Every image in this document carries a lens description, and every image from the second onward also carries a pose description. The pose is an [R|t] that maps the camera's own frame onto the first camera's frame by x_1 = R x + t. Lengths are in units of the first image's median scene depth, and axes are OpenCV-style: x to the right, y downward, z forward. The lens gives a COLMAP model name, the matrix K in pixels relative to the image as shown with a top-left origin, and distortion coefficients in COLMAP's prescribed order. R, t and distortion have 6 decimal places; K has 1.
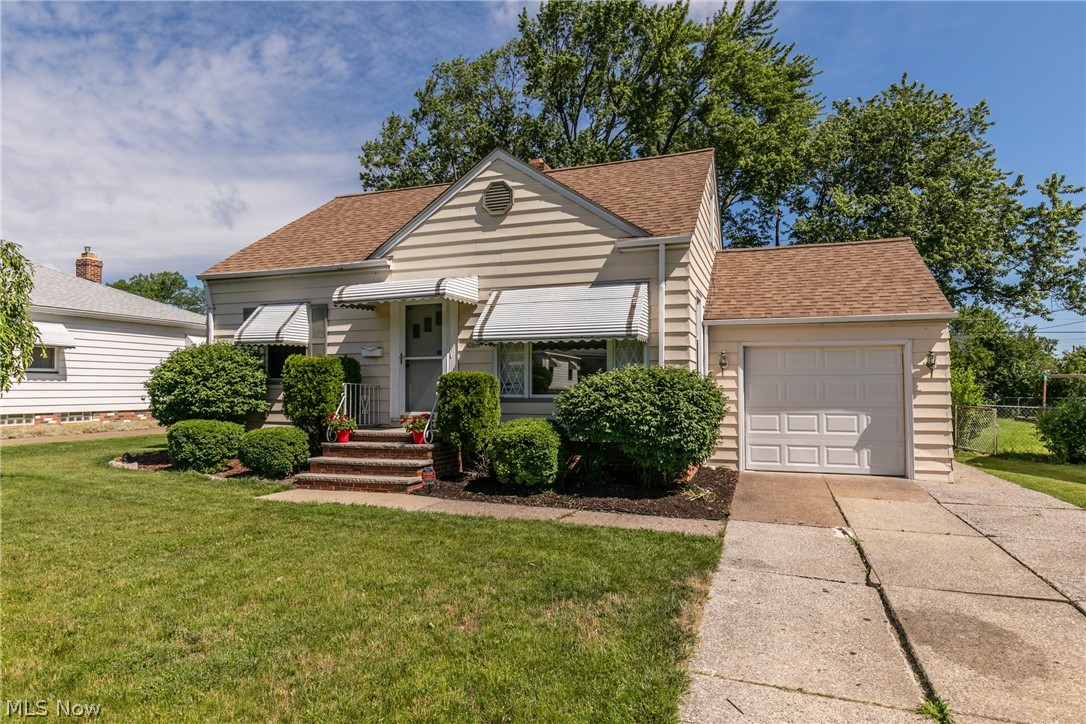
lens RADIAL K [[624.9, 0, 543.0], [0, 624.9, 362.0], [0, 0, 1]] dist [-0.003902, -0.001761]
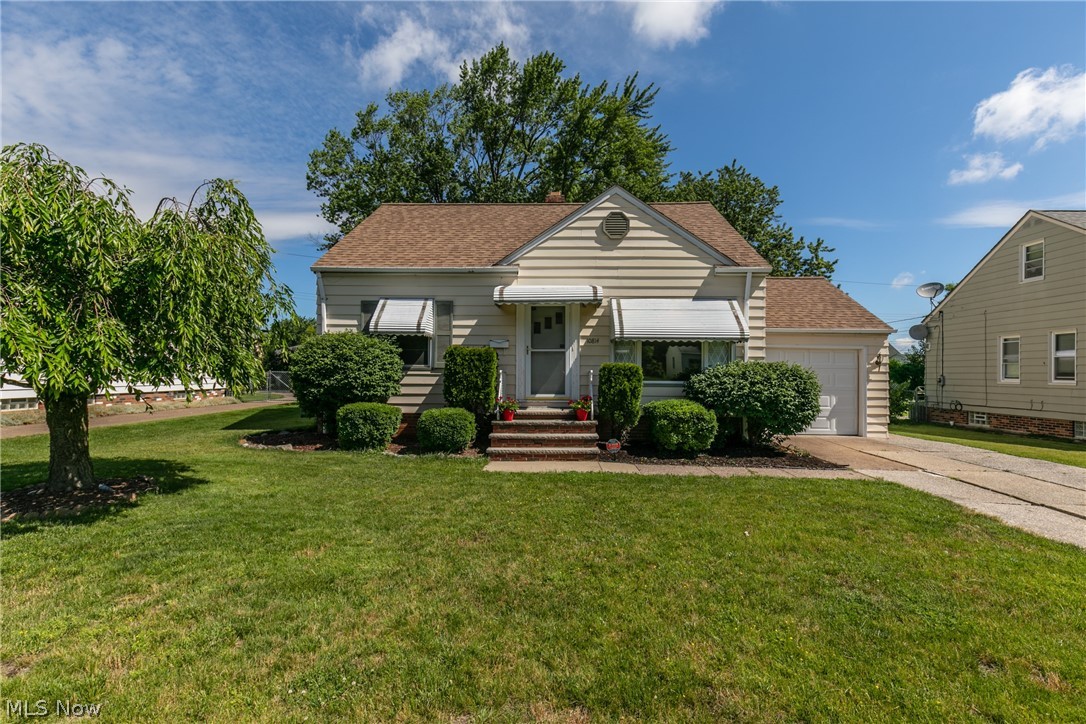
lens RADIAL K [[485.5, 0, 544.6], [0, 485.5, 367.0], [0, 0, 1]] dist [0.007437, 0.000489]
pose [[0.952771, 0.012913, 0.303415, -0.507119], [-0.022257, 0.999378, 0.027356, 0.000484], [-0.302873, -0.032817, 0.952466, 0.100398]]
